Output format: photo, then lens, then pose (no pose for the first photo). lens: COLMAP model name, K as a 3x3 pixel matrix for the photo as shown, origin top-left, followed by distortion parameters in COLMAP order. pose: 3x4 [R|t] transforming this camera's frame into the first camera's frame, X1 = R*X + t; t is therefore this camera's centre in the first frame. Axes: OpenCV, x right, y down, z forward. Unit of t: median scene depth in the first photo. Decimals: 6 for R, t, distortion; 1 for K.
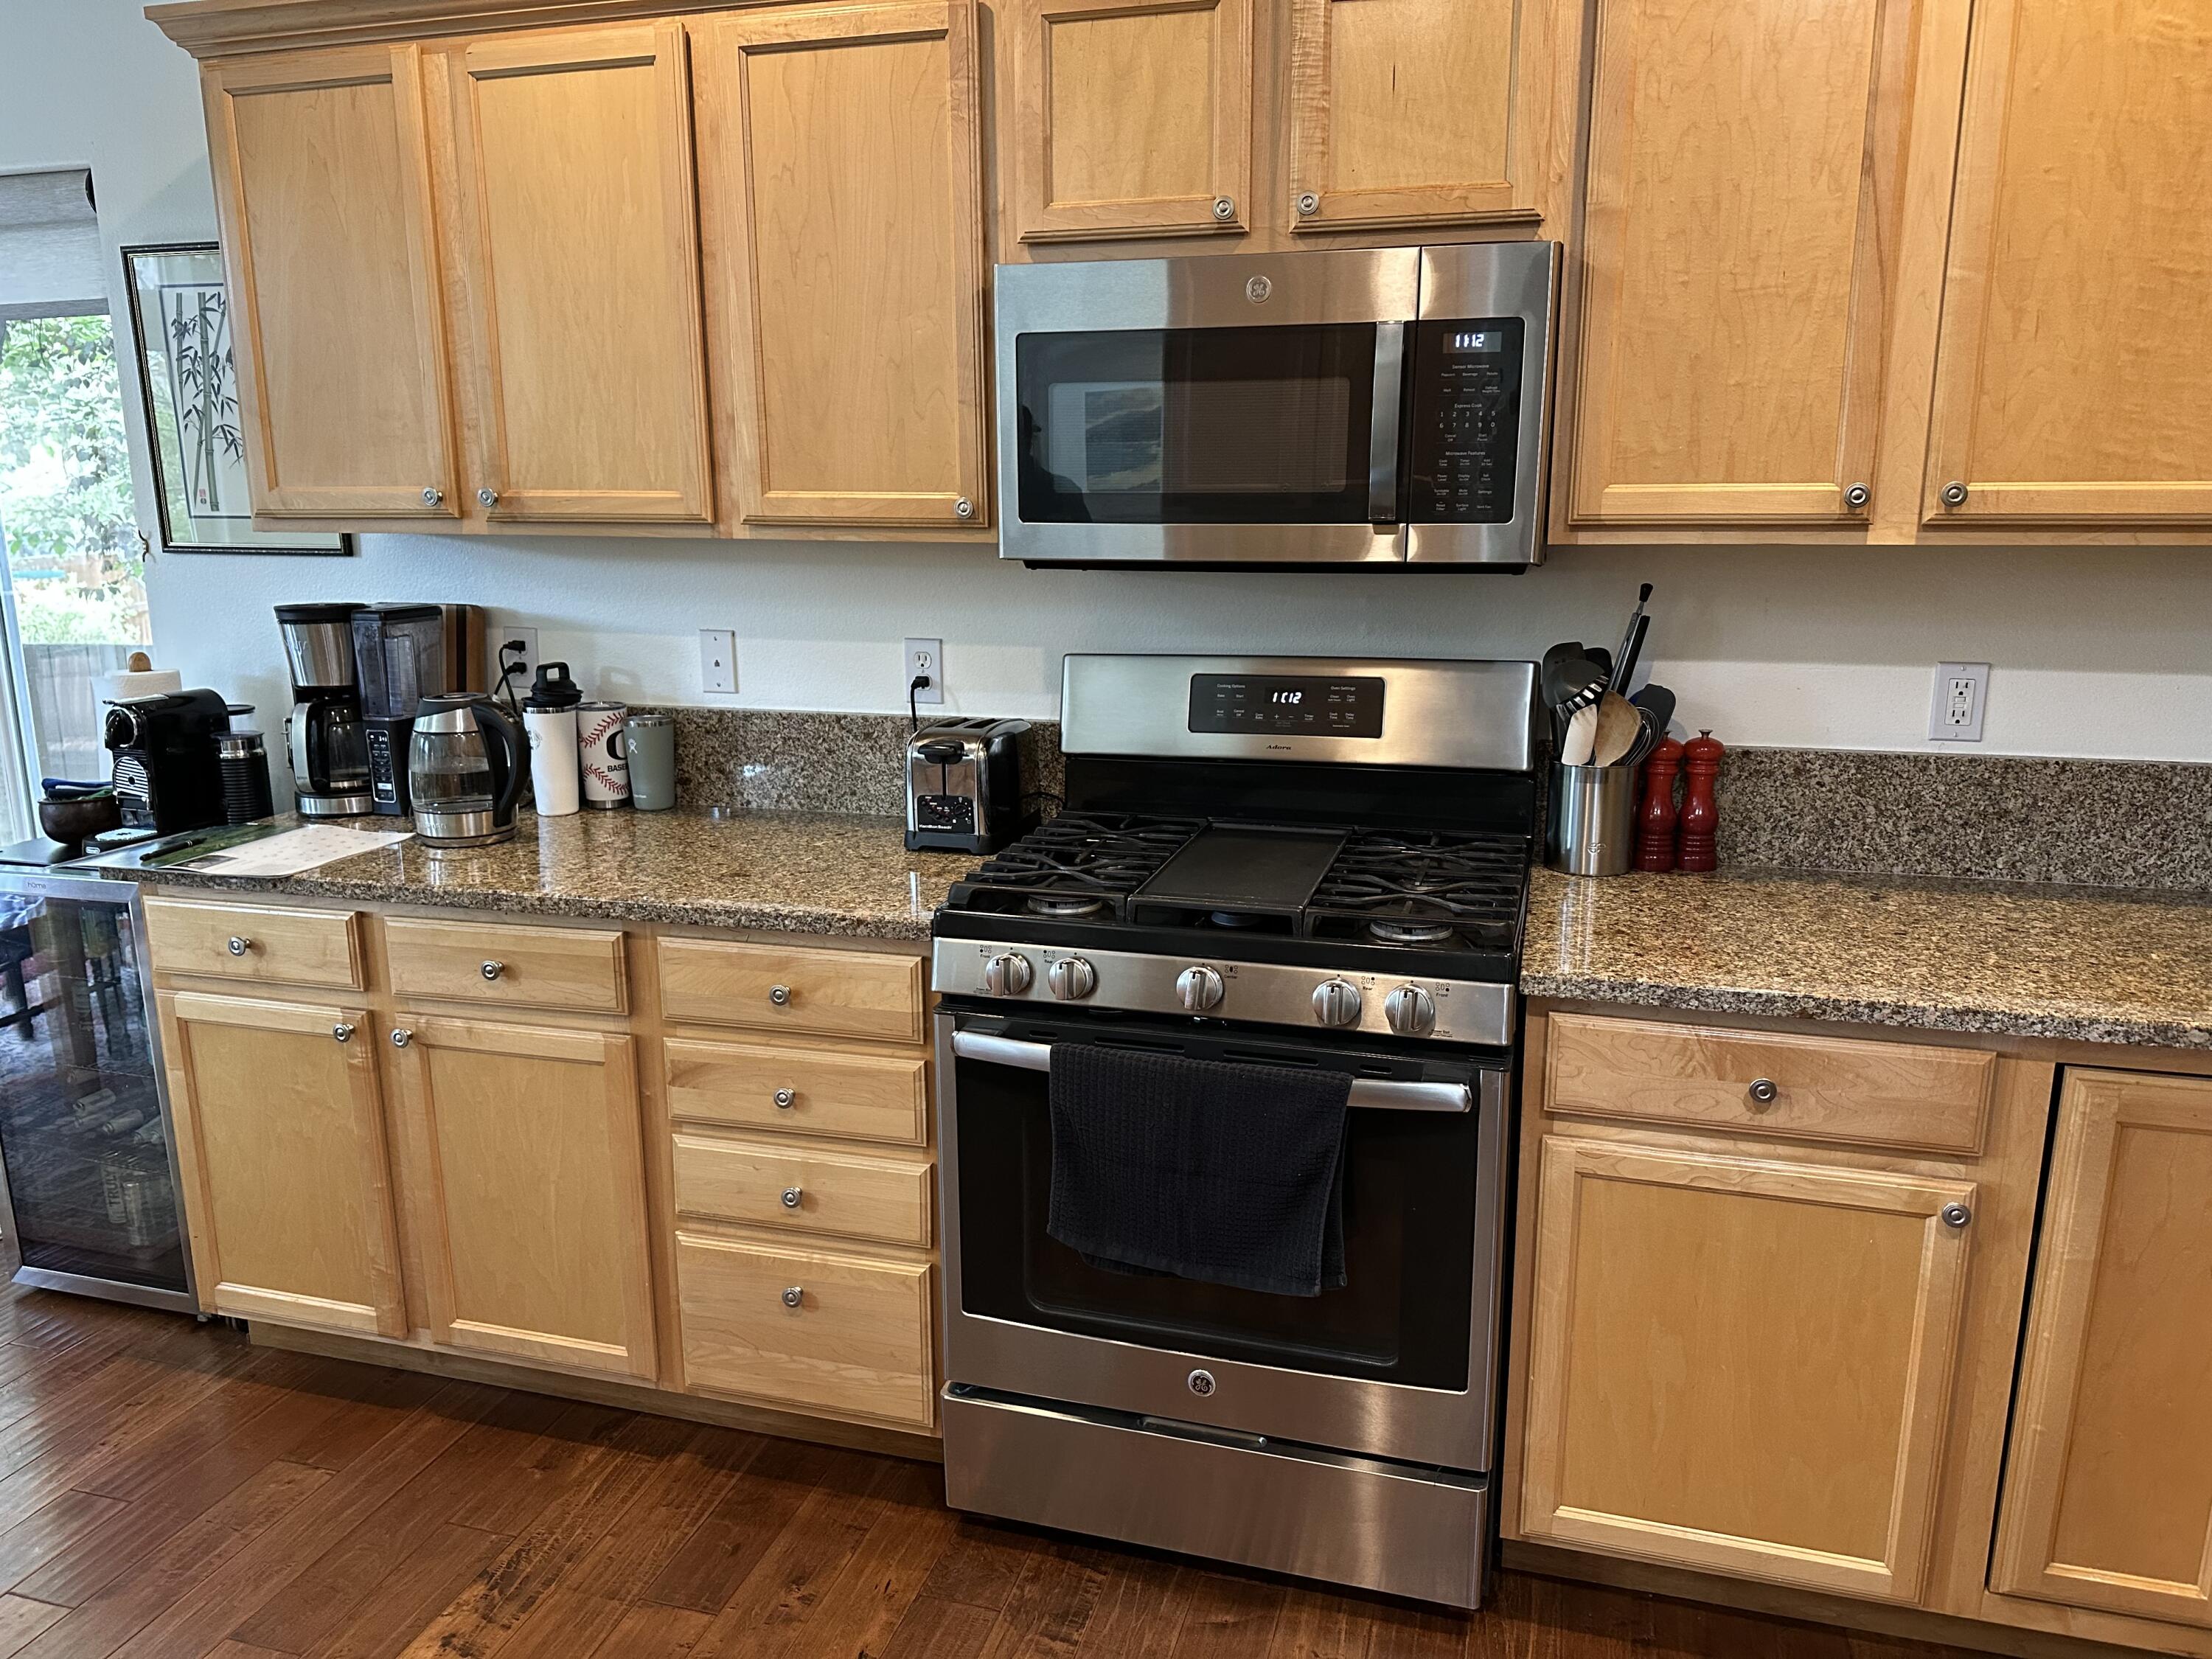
lens RADIAL K [[1537.2, 0, 1106.0], [0, 1537.2, 829.5], [0, 0, 1]] dist [0.024370, 0.000835]
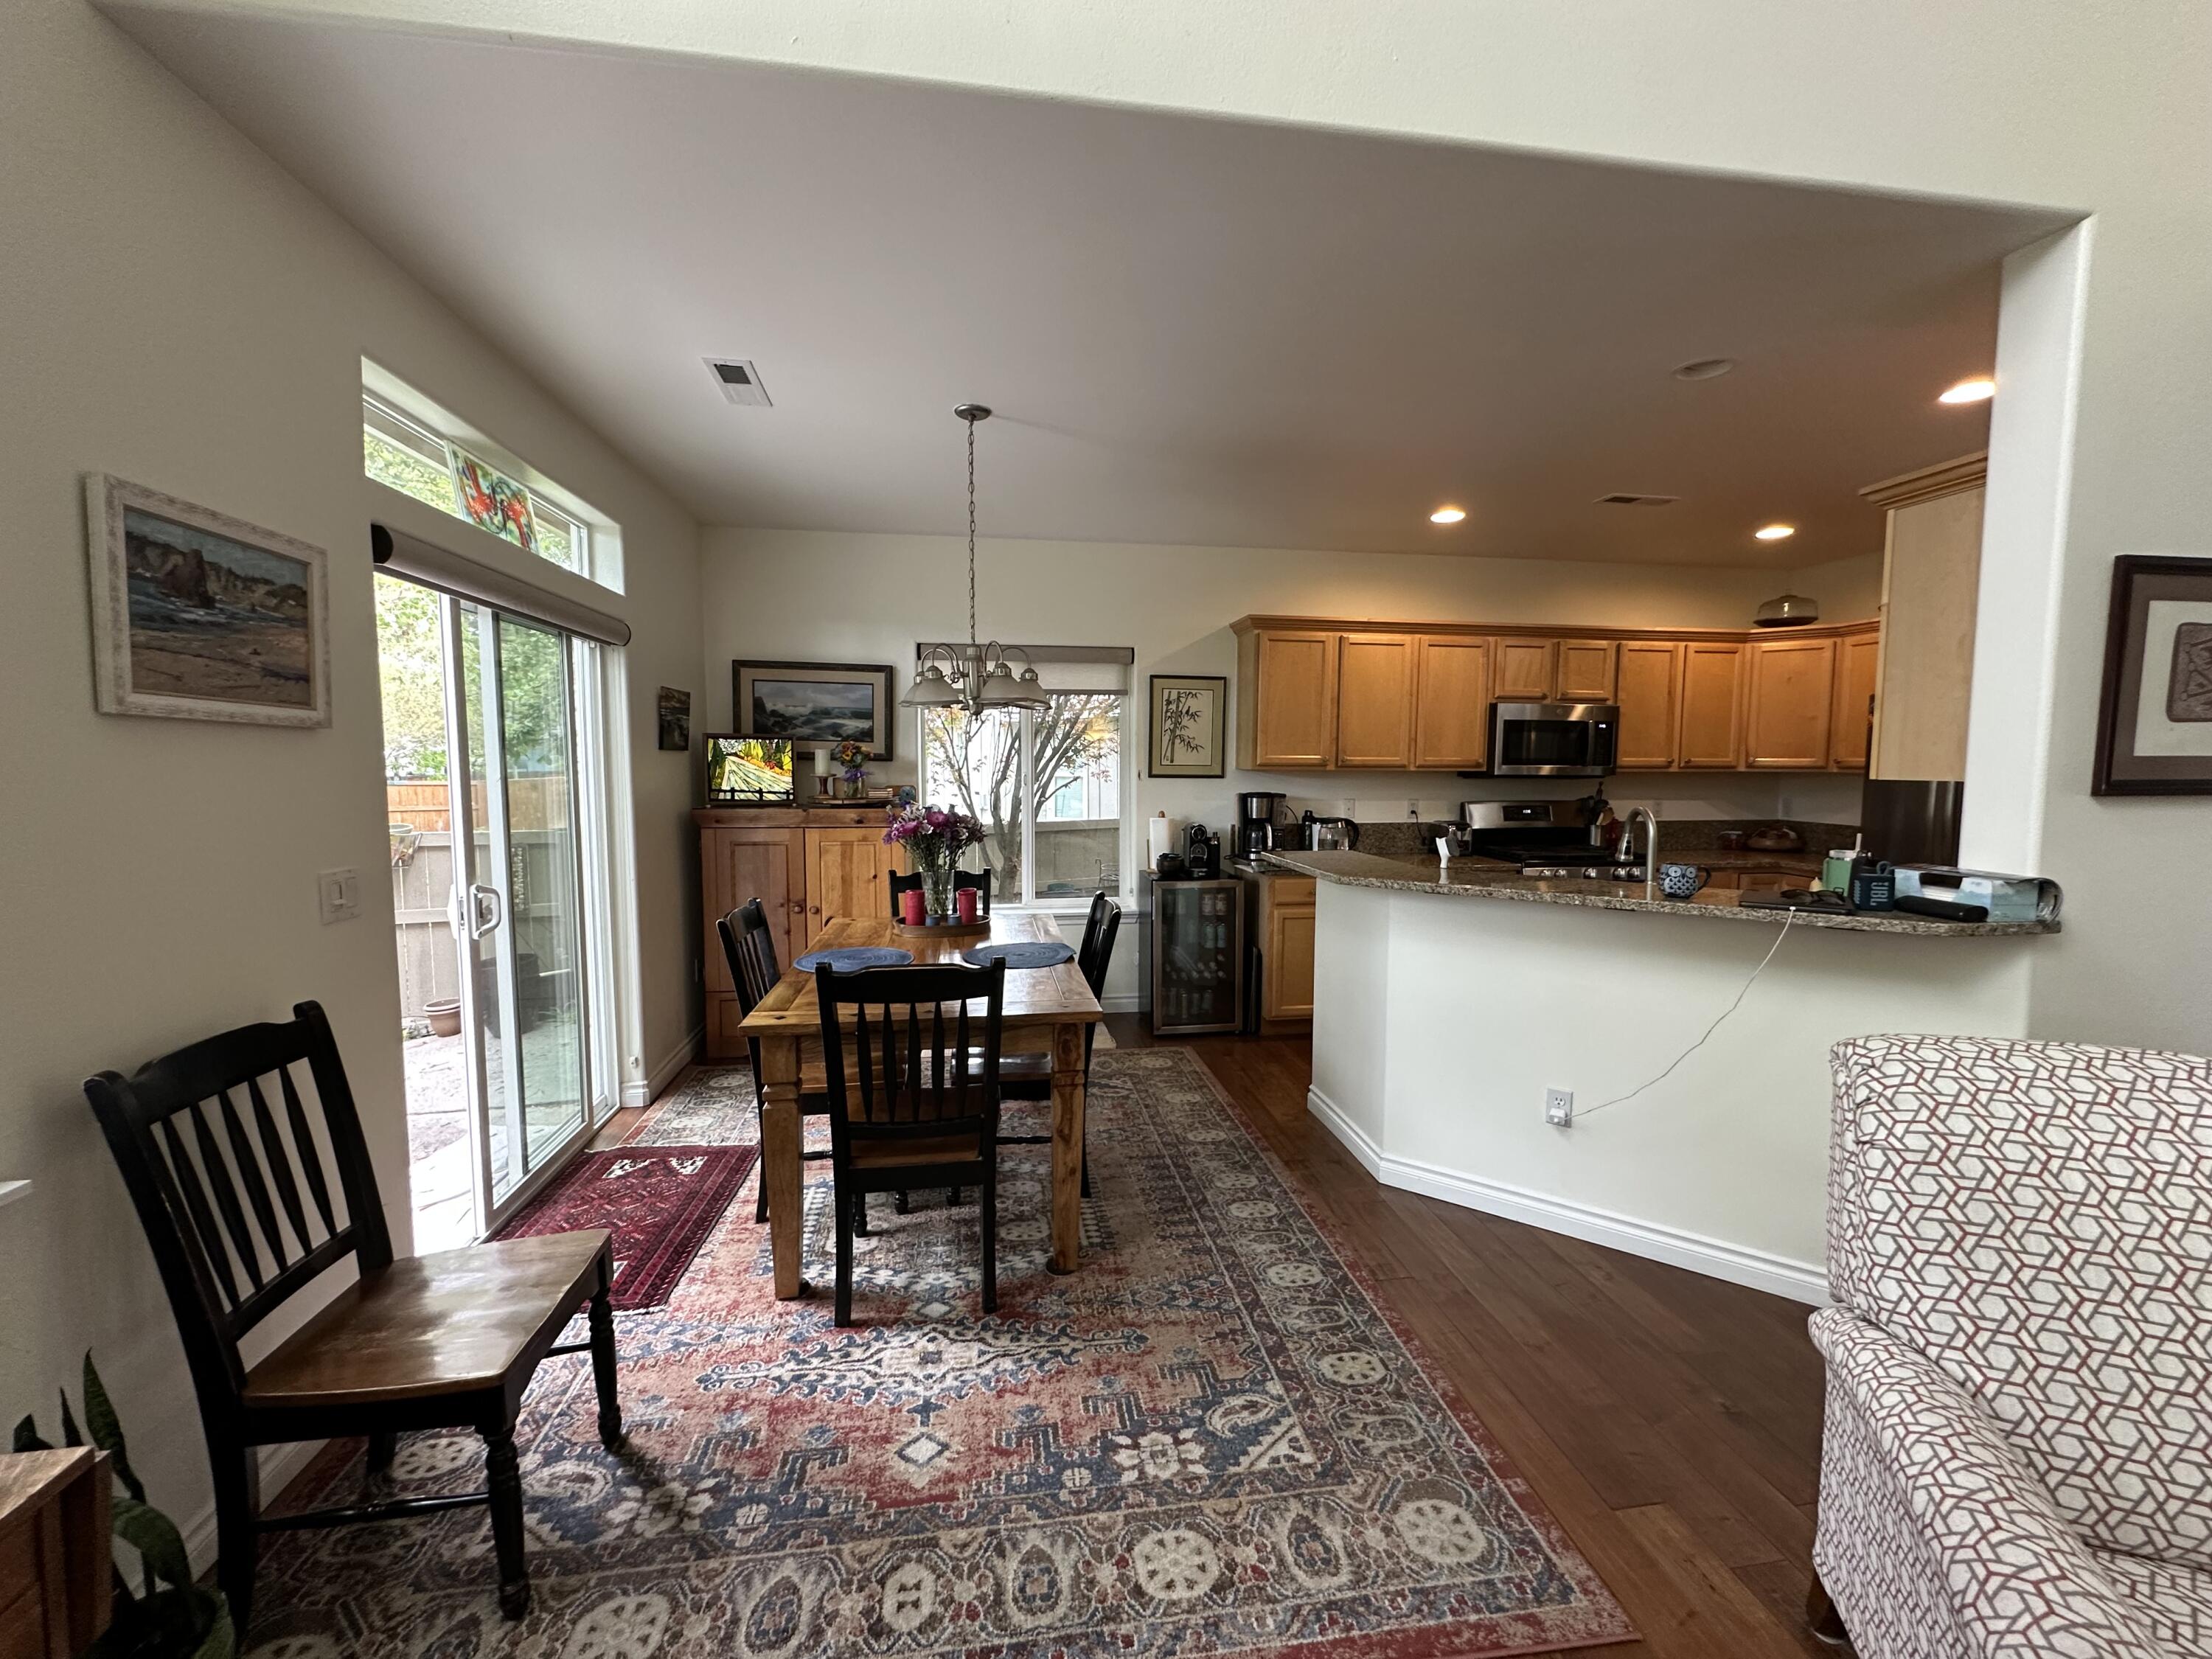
lens RADIAL K [[878.5, 0, 1106.0], [0, 878.5, 829.5], [0, 0, 1]] dist [-0.000342, -0.000243]
pose [[0.908471, -0.027631, 0.417034, -1.496622], [0.081634, 0.990325, -0.112218, 0.100682], [-0.409898, 0.135991, 0.901937, -0.451178]]
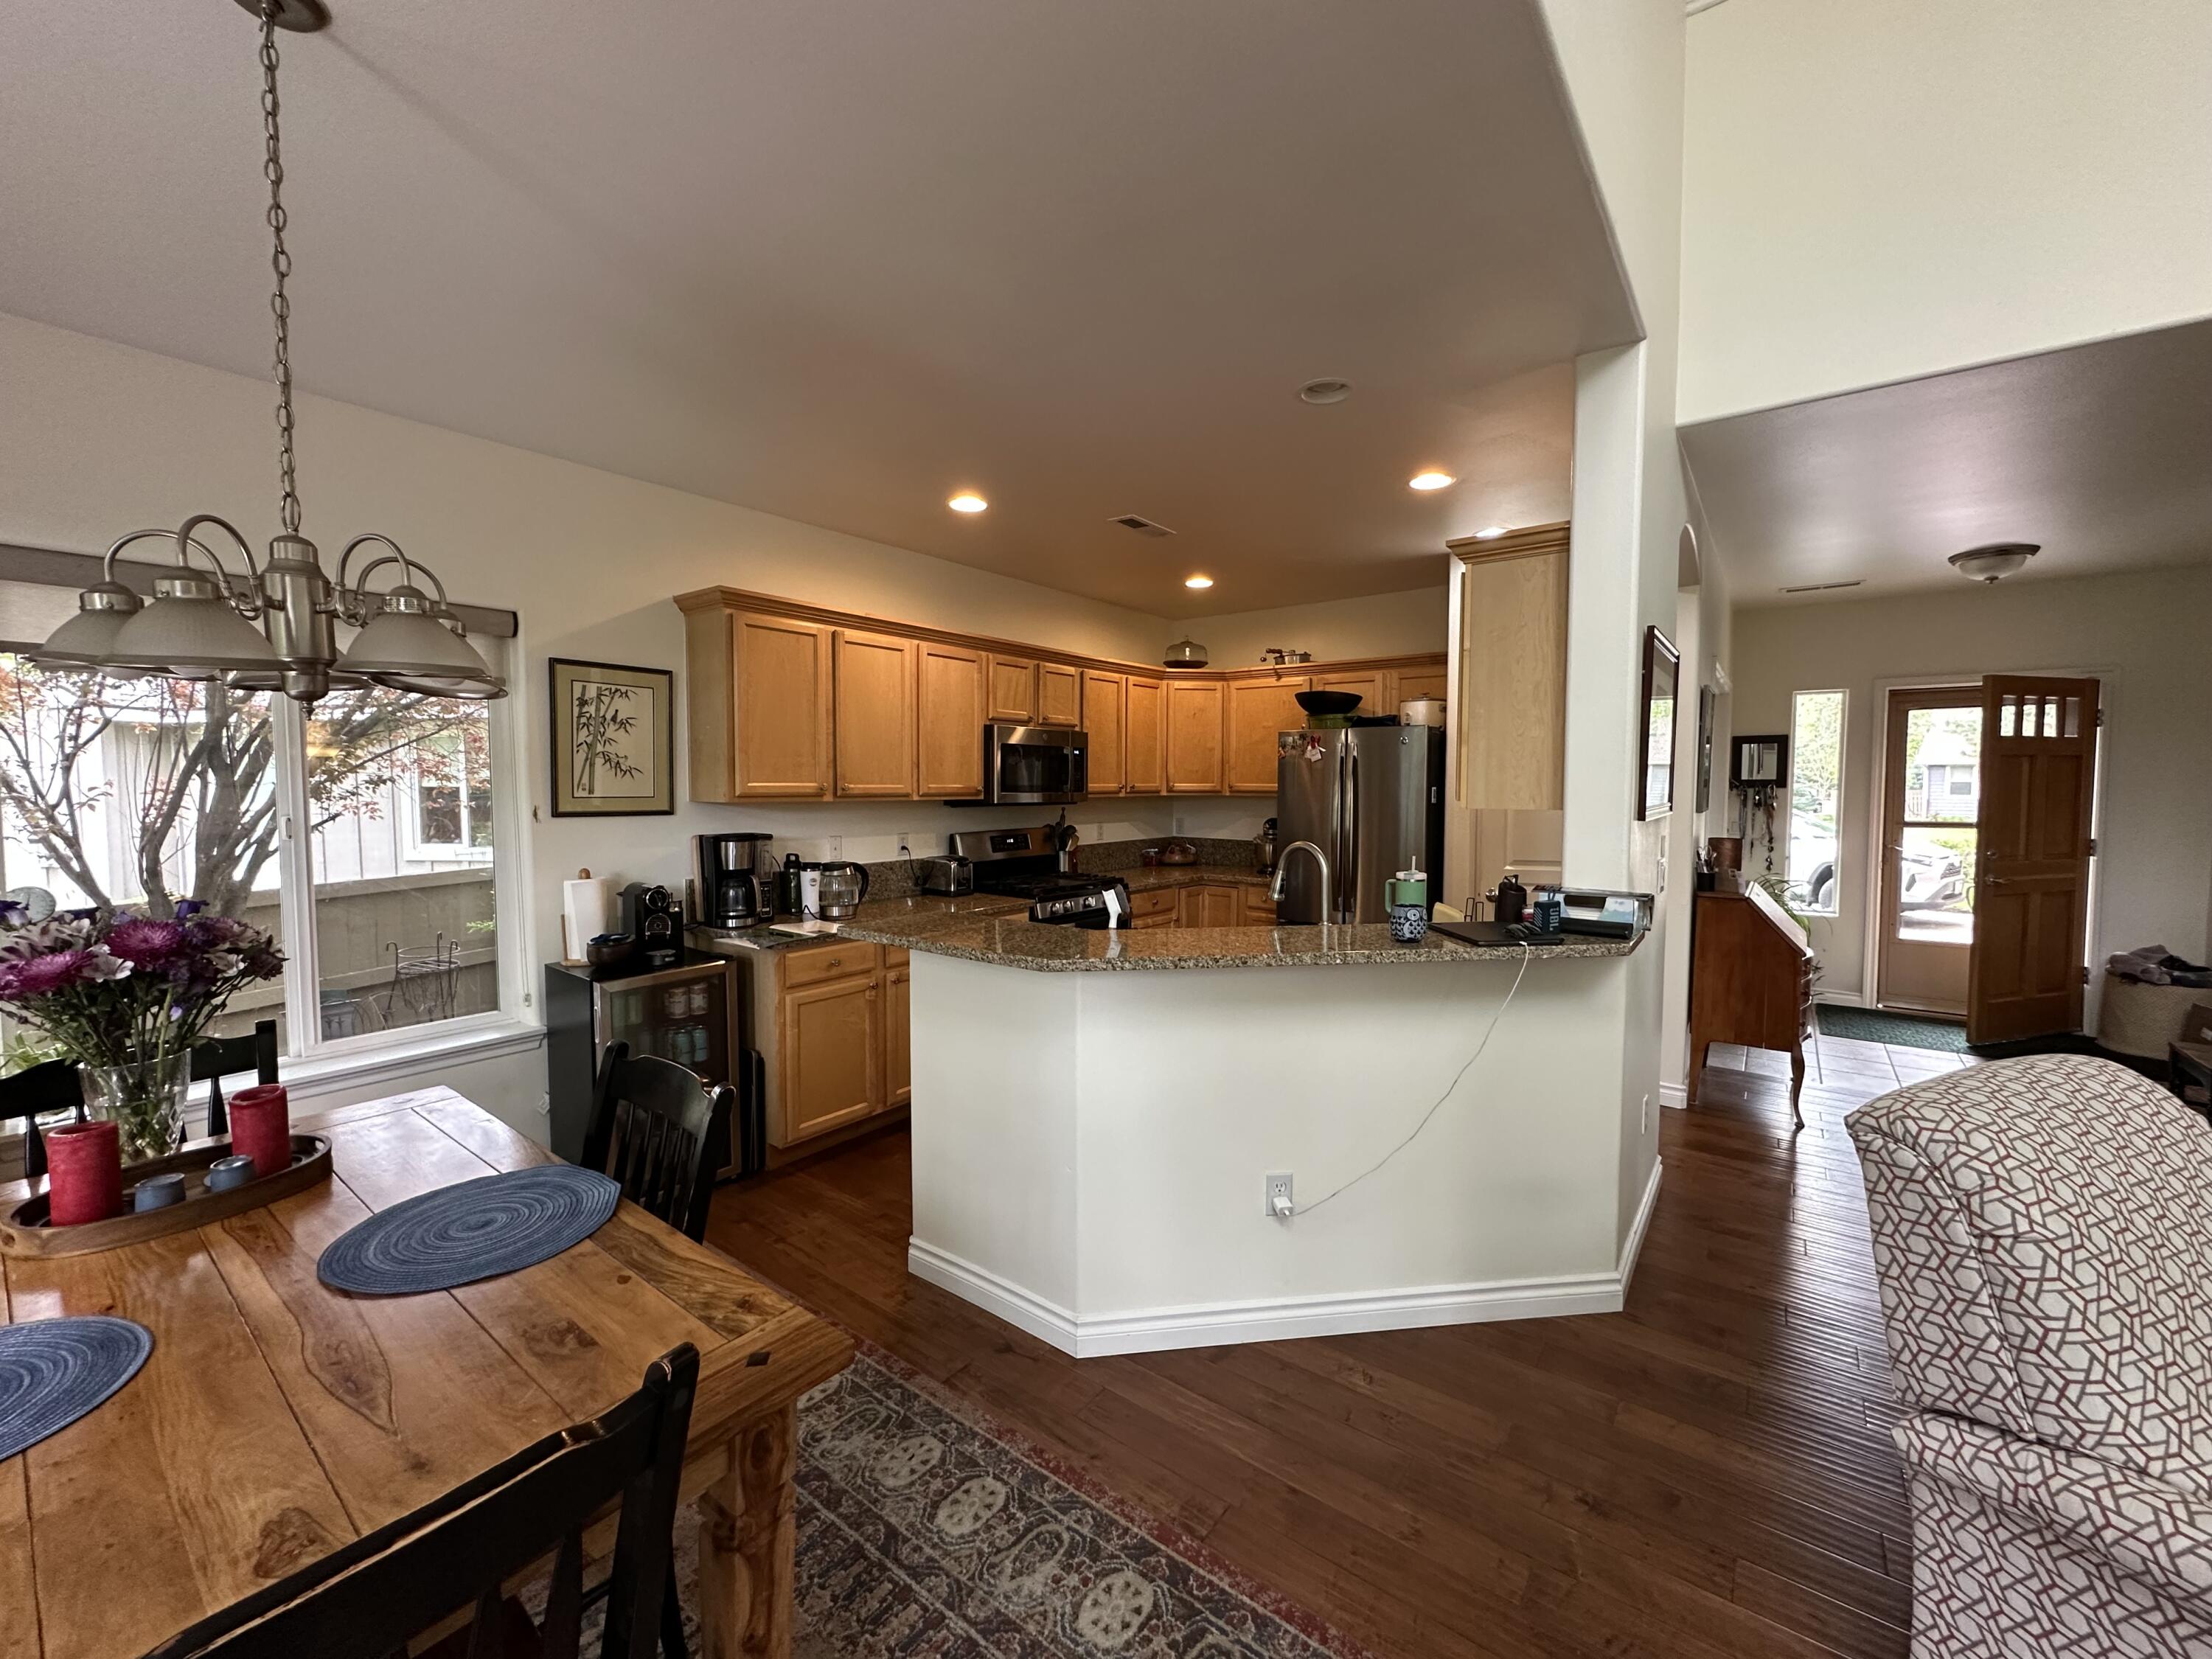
lens RADIAL K [[878.5, 0, 1106.0], [0, 878.5, 829.5], [0, 0, 1]] dist [-0.000342, -0.000243]
pose [[0.367827, -0.047106, 0.928700, -1.468176], [0.191523, 0.981141, -0.026090, -0.013984], [-0.909957, 0.187464, 0.369912, 0.033239]]
